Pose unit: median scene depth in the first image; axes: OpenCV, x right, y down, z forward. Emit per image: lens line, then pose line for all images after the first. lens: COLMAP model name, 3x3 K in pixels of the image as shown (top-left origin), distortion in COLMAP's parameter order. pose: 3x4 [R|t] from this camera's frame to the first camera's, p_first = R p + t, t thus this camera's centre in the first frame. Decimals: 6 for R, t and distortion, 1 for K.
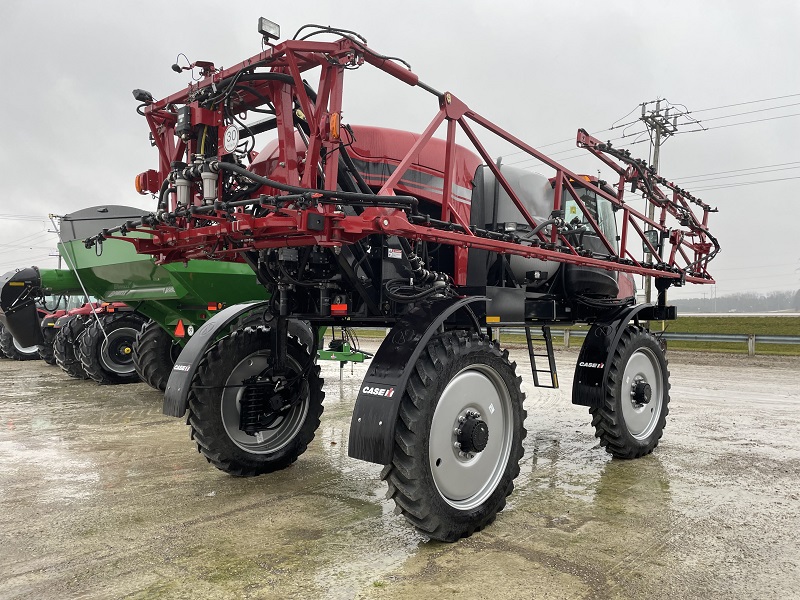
lens RADIAL K [[607.7, 0, 403.4], [0, 607.7, 315.2], [0, 0, 1]] dist [0.081664, -0.094047]
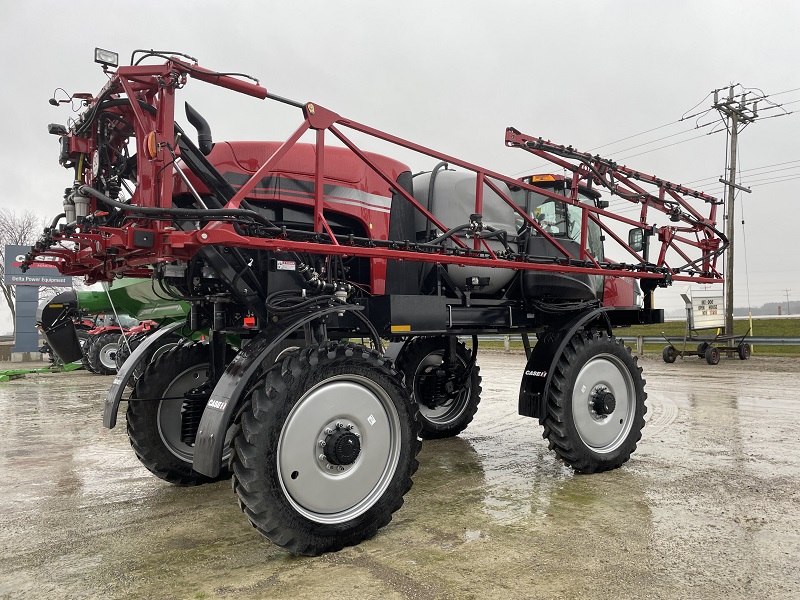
lens RADIAL K [[607.7, 0, 403.4], [0, 607.7, 315.2], [0, 0, 1]] dist [0.081664, -0.094047]
pose [[0.985811, -0.027672, -0.165562, 0.266460], [0.024870, 0.999511, -0.018977, 0.003793], [0.166006, 0.014590, 0.986017, 0.031174]]
